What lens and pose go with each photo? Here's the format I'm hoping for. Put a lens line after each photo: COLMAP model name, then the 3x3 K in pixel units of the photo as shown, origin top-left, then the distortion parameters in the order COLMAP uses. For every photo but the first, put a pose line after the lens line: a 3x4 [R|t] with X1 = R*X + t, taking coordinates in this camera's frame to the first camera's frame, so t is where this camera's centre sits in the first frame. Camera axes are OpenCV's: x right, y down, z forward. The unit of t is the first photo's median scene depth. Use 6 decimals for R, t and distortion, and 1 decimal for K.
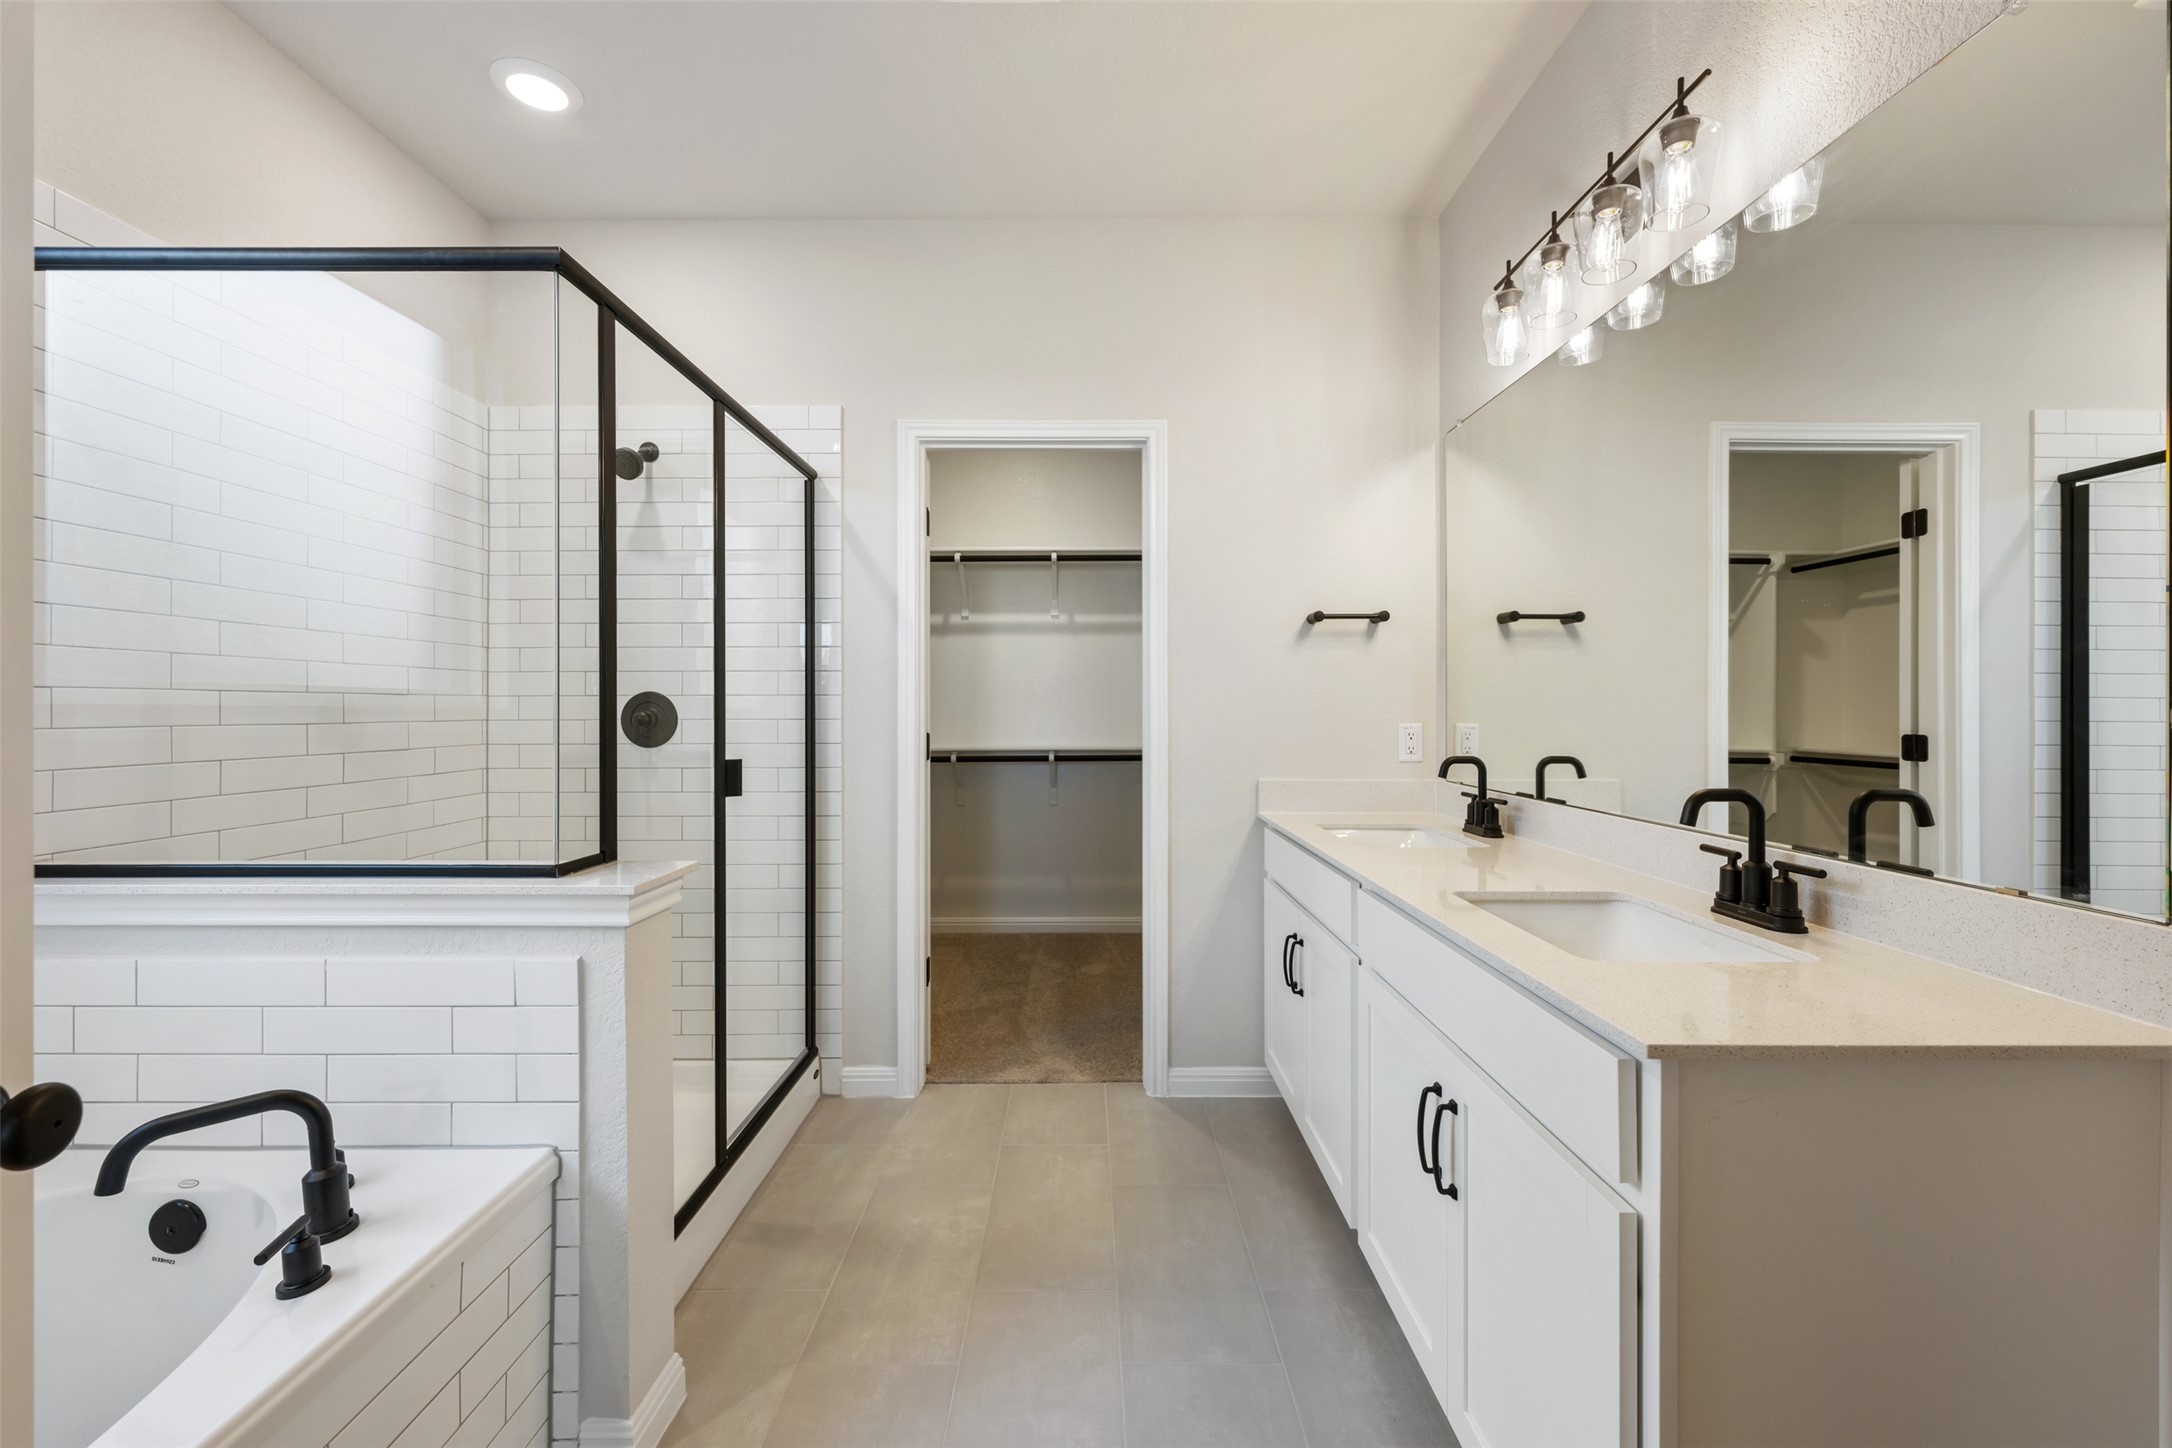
lens RADIAL K [[864.3, 0, 1088.1], [0, 864.3, 711.8], [0, 0, 1]] dist [-0.006821, 0.001789]
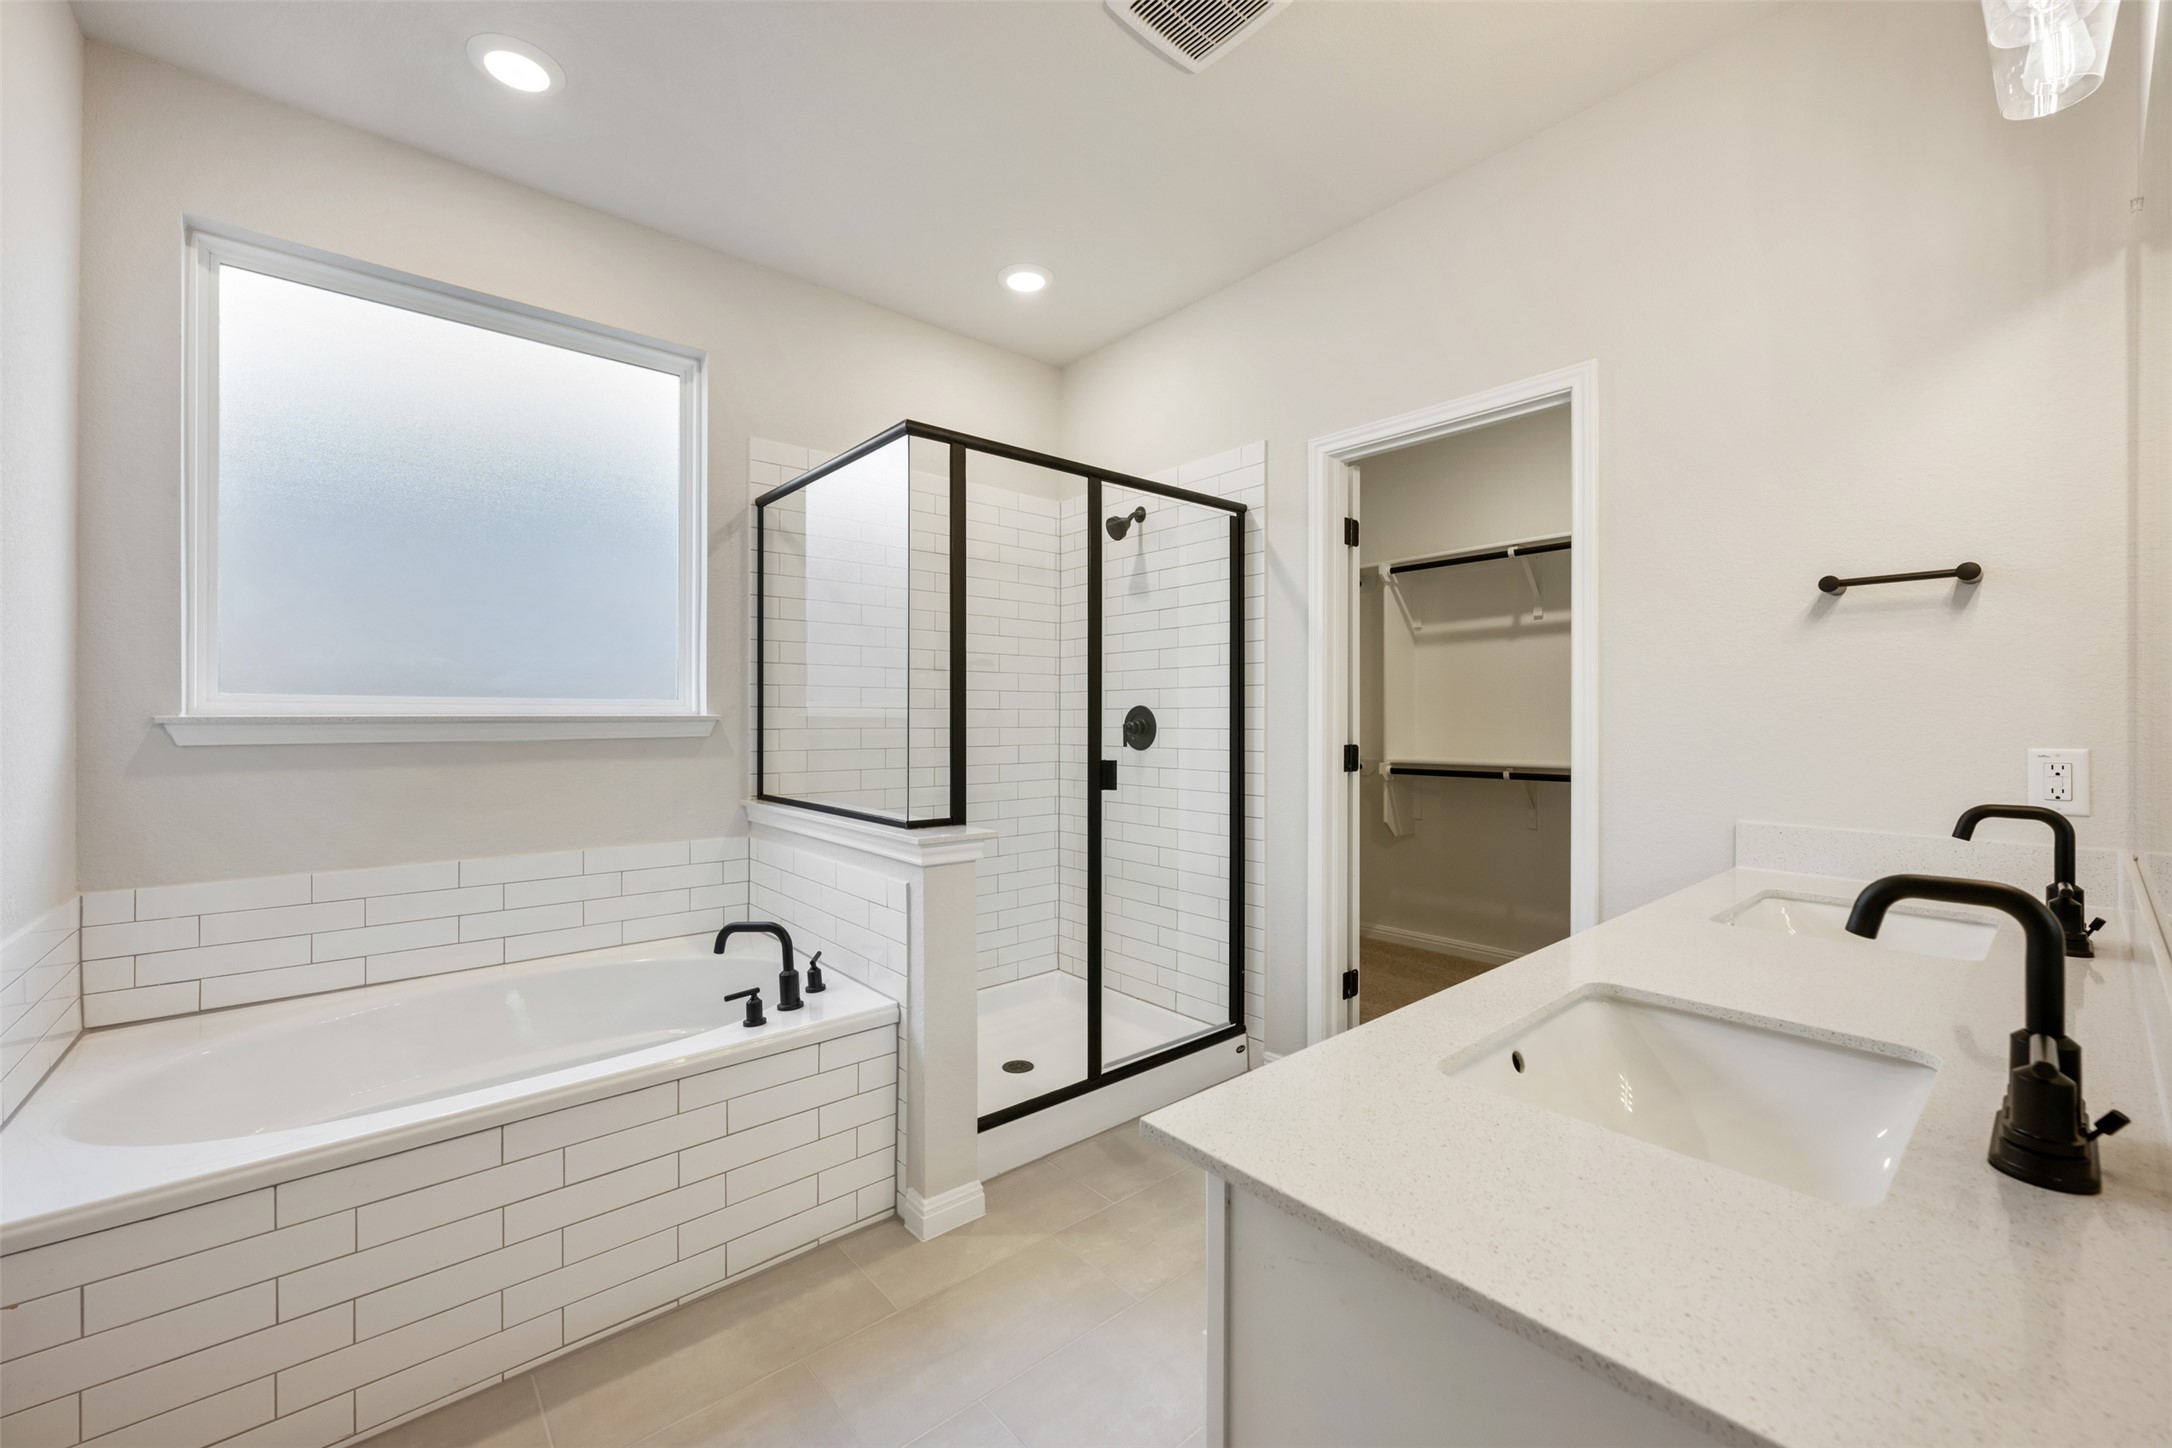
lens RADIAL K [[864.3, 0, 1084.5], [0, 864.3, 720.8], [0, 0, 1]] dist [-0.006821, 0.001789]
pose [[0.645571, 0.004038, -0.763689, 0.401315], [-0.005059, 0.999987, 0.001011, -0.002033], [0.763683, 0.003211, 0.645583, 0.128626]]
